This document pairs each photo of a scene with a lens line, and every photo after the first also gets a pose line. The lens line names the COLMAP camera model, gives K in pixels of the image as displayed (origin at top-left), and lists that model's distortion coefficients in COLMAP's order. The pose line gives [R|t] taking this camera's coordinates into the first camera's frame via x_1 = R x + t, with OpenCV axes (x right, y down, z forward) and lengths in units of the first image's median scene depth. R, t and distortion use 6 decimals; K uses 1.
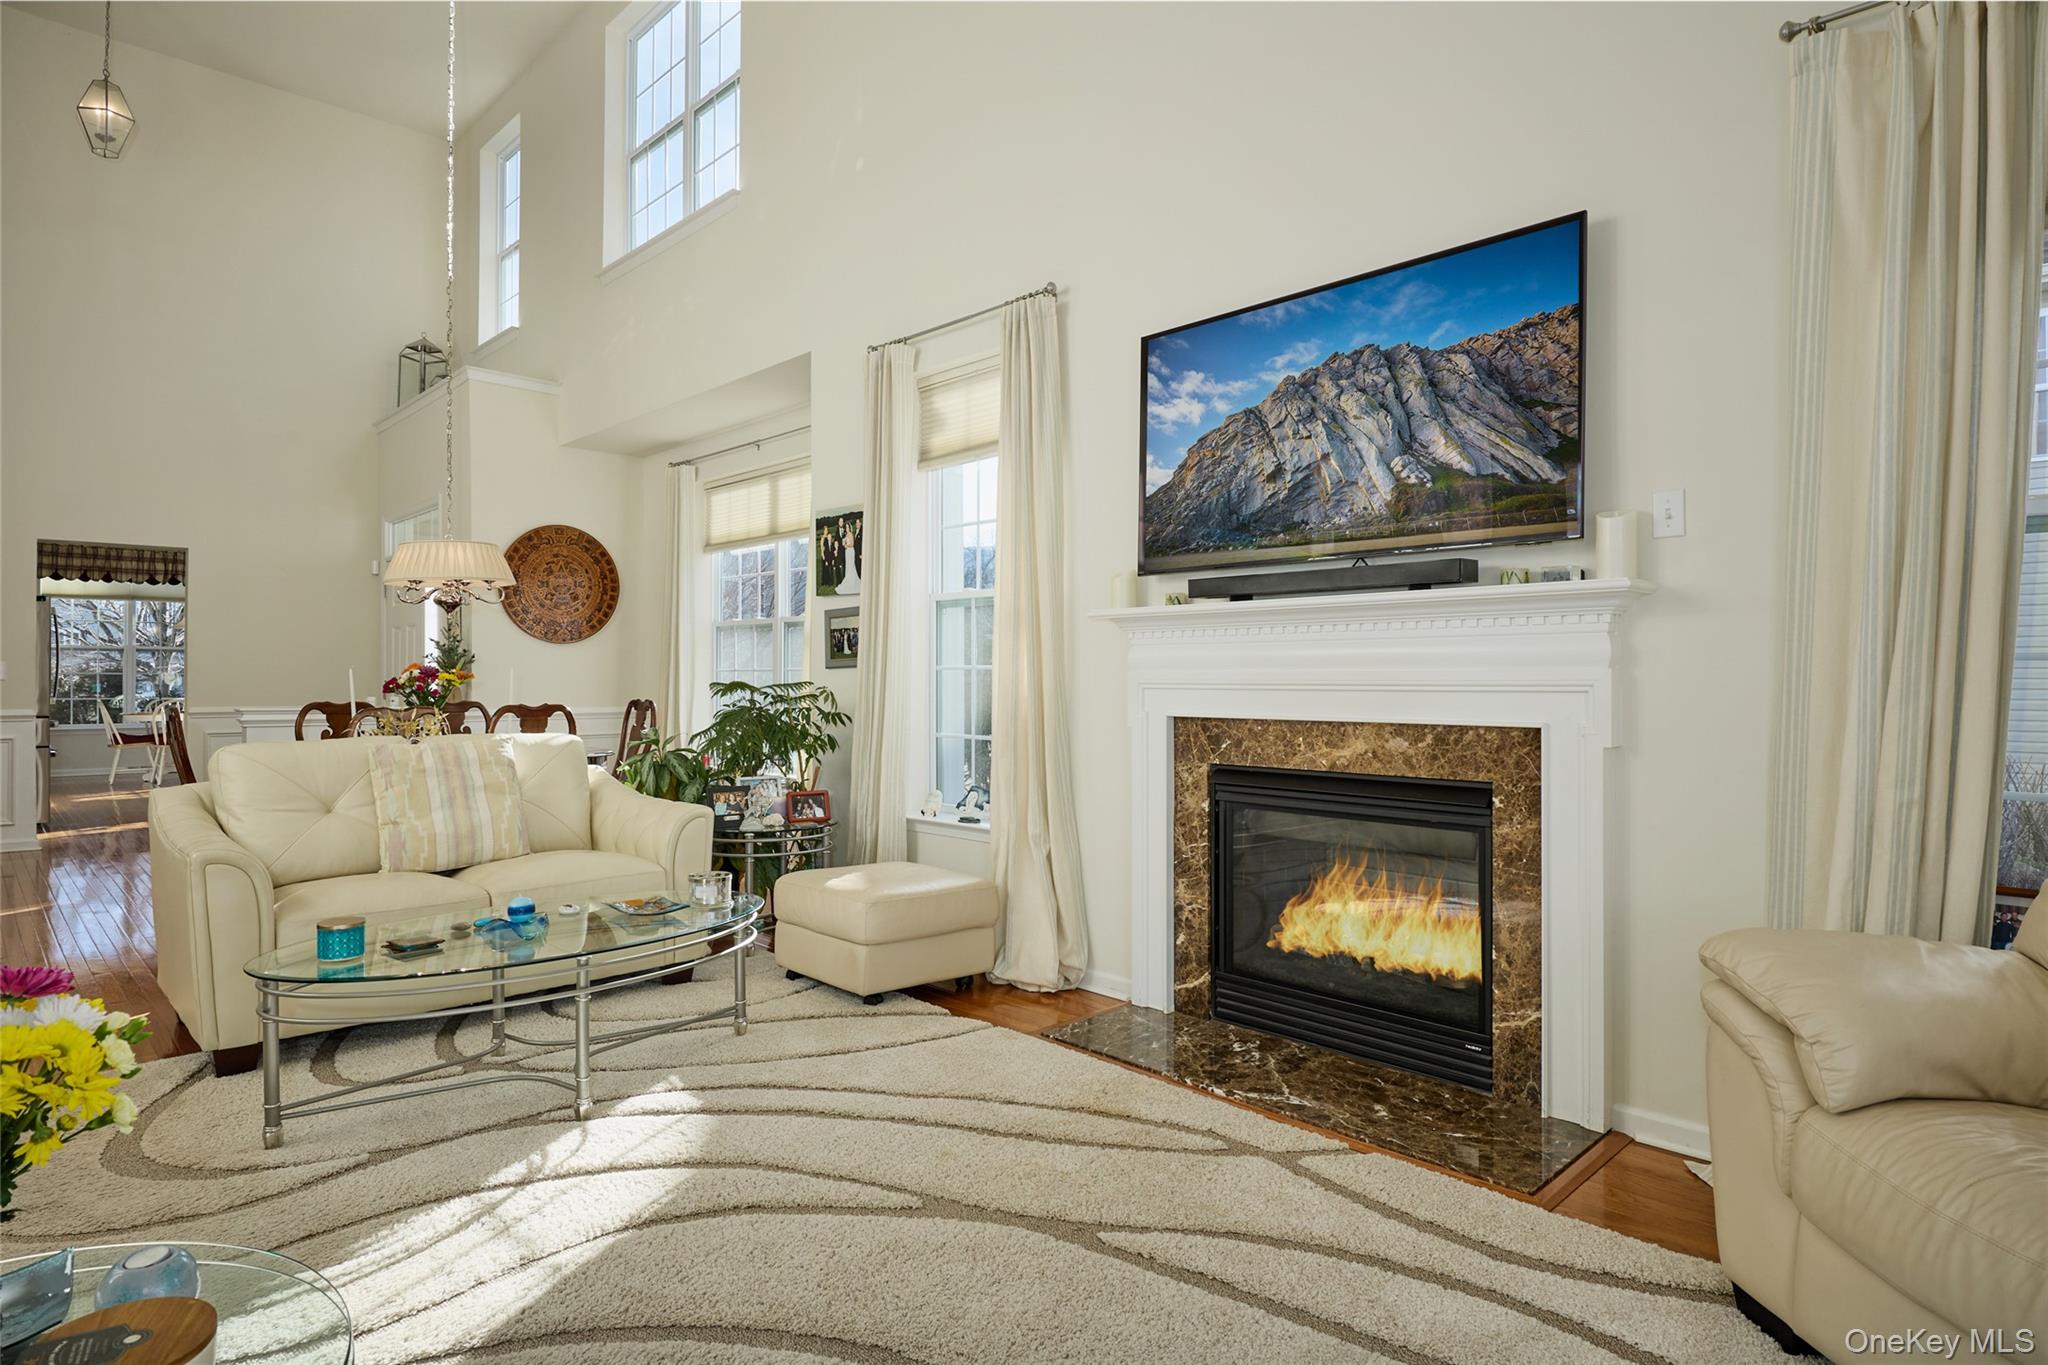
lens RADIAL K [[1121.5, 0, 1021.8], [0, 1121.5, 677.0], [0, 0, 1]] dist [-0.022971, -0.000188]
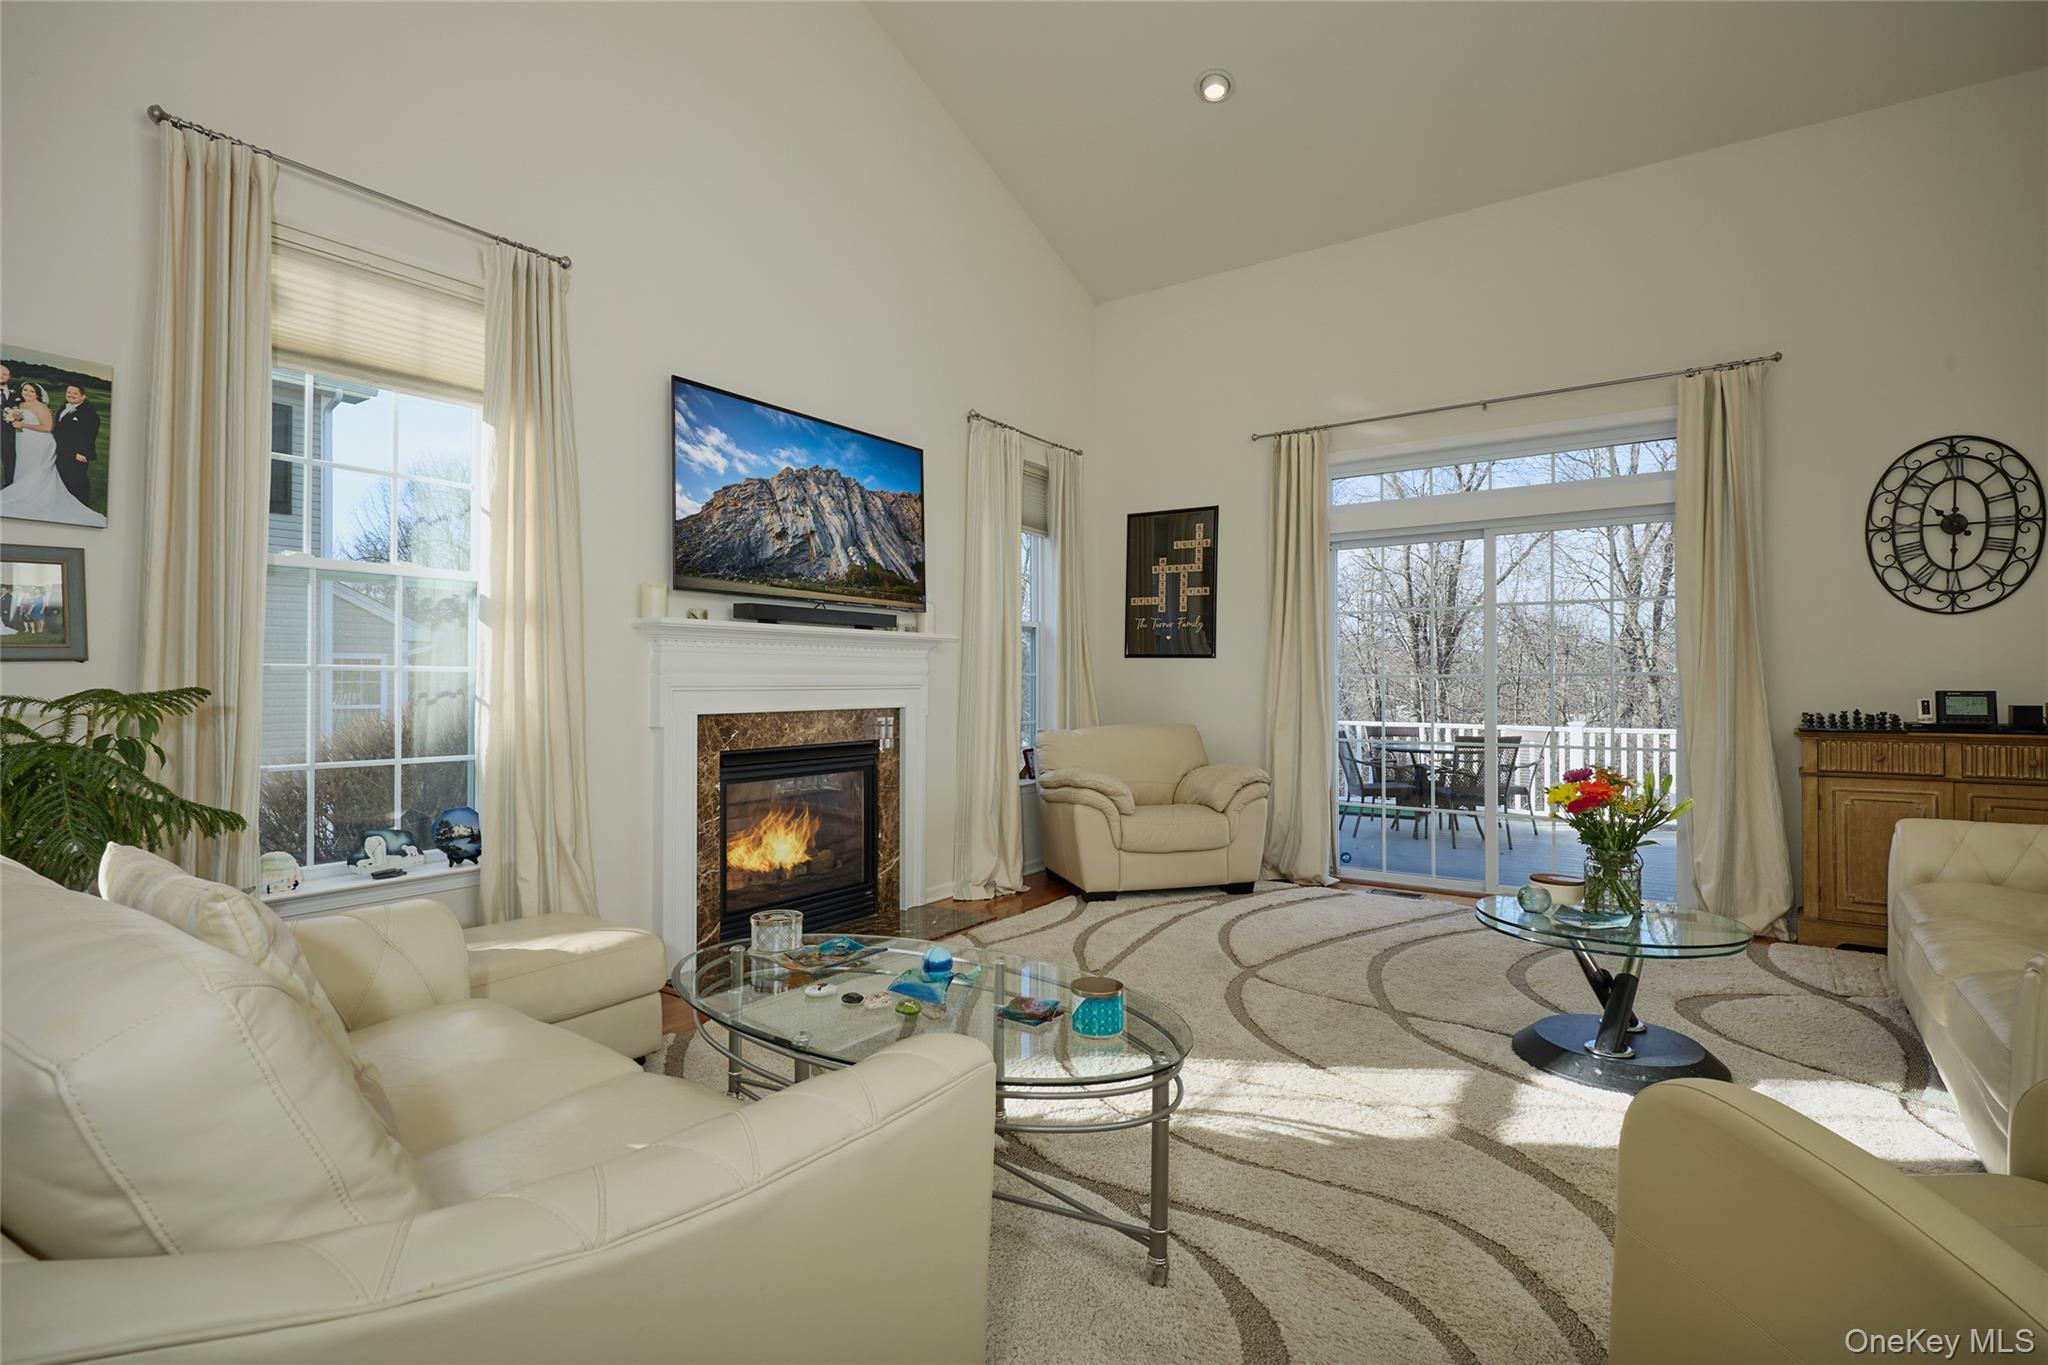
lens RADIAL K [[977.5, 0, 1012.8], [0, 977.5, 683.7], [0, 0, 1]] dist [-0.013601, -0.003336]
pose [[-0.204607, -0.001480, 0.978843, -0.981003], [0.000933, 0.999998, 0.001707, 0.001422], [-0.978844, 0.001263, -0.204605, 0.935727]]
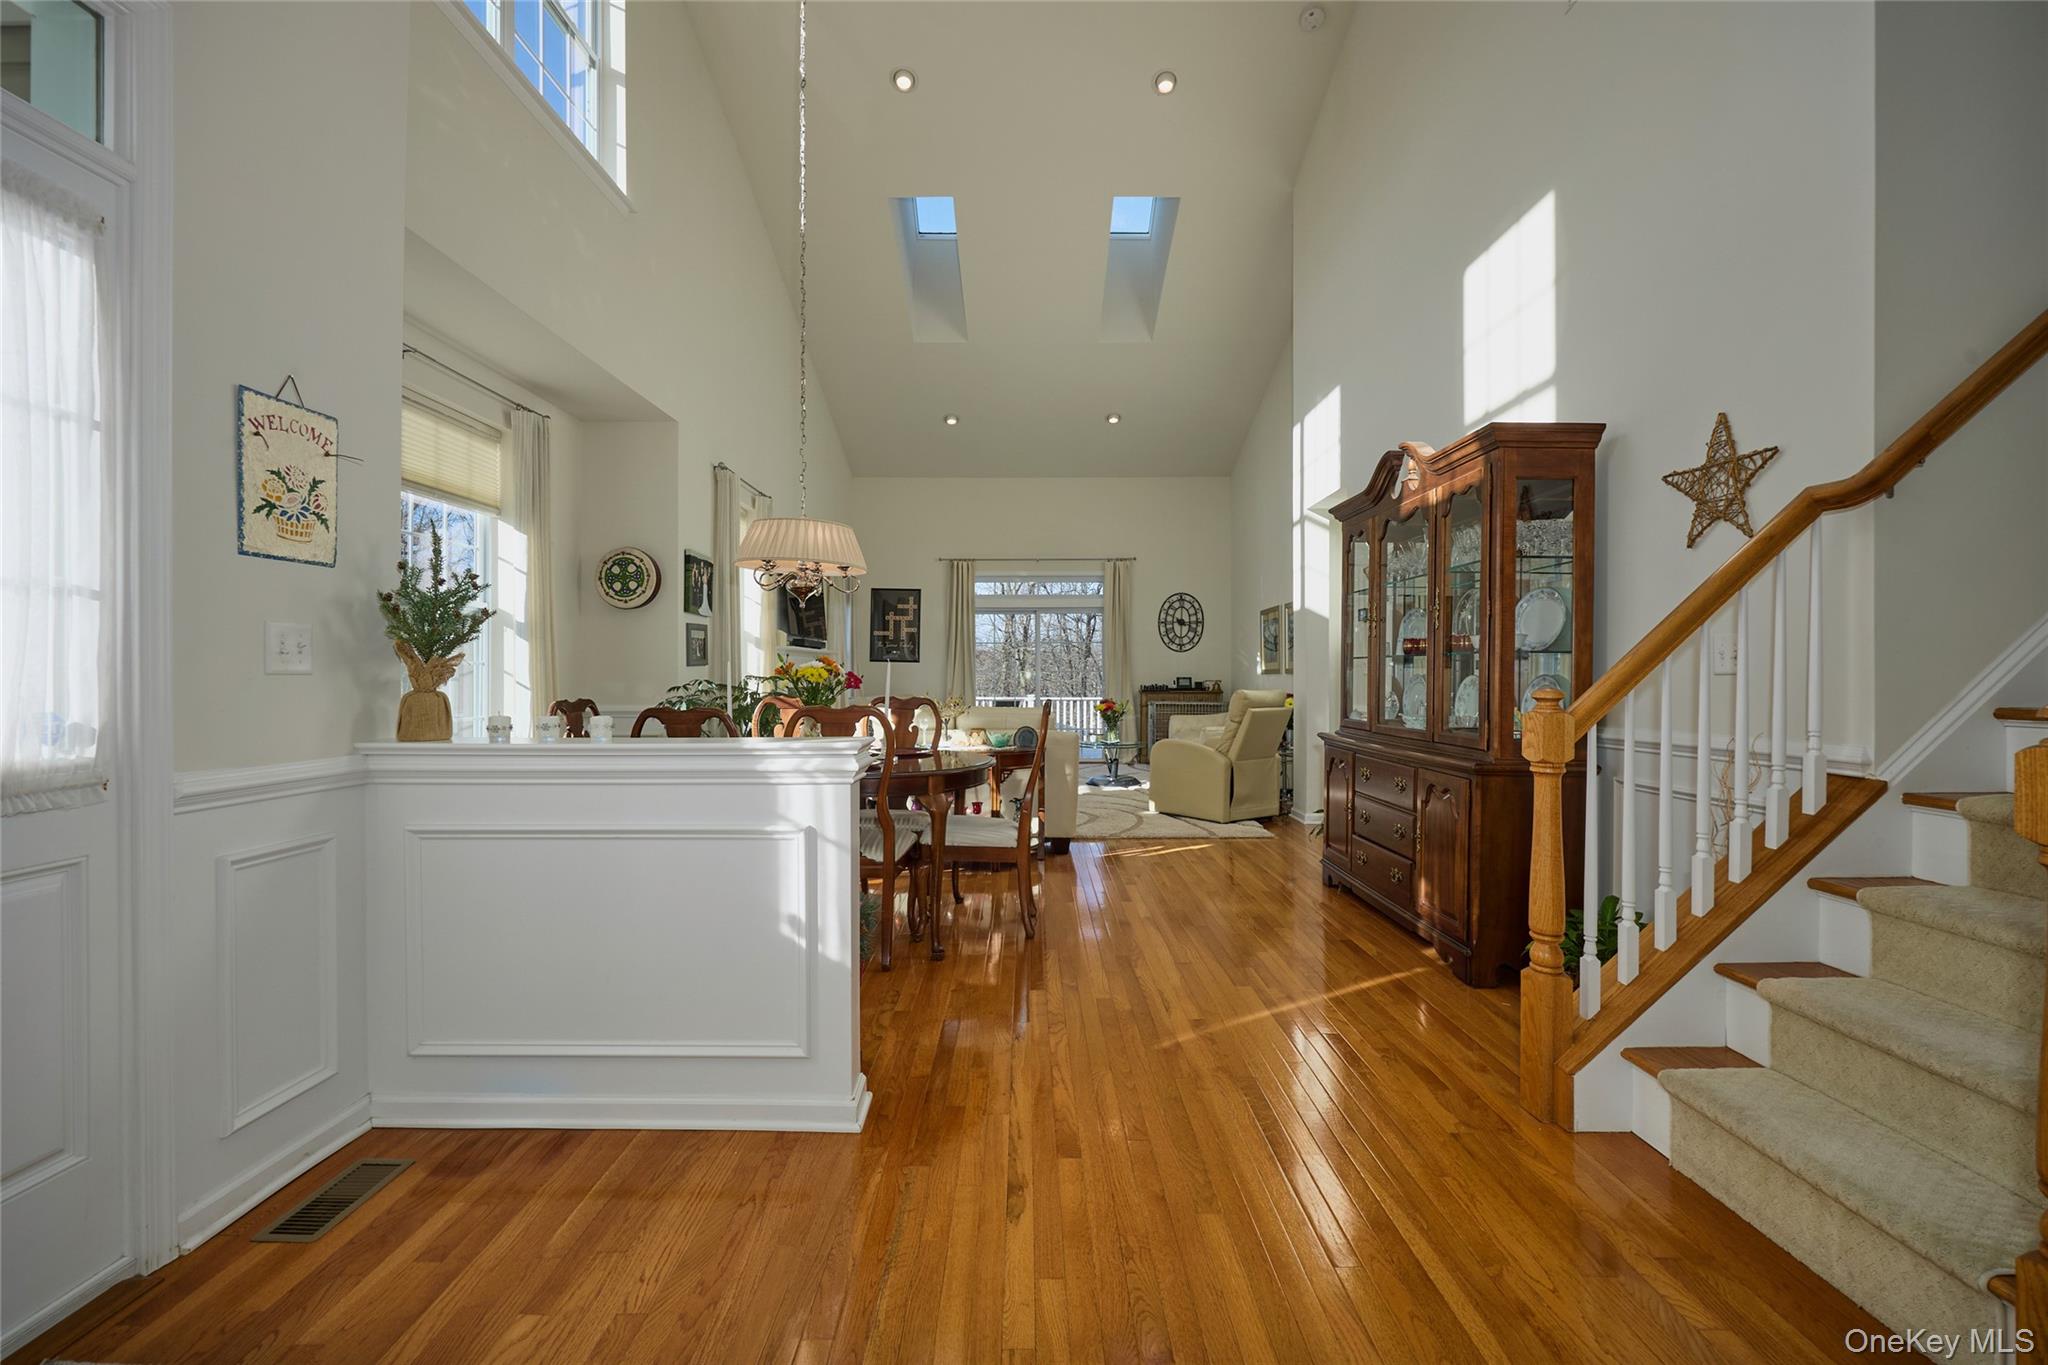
lens RADIAL K [[977.5, 0, 1016.5], [0, 977.5, 684.0], [0, 0, 1]] dist [-0.013601, -0.003336]
pose [[-0.741331, -0.007595, 0.671096, -1.885619], [-0.001497, 0.999952, 0.009664, 0.003080], [-0.671138, 0.006160, -0.741307, 2.406102]]
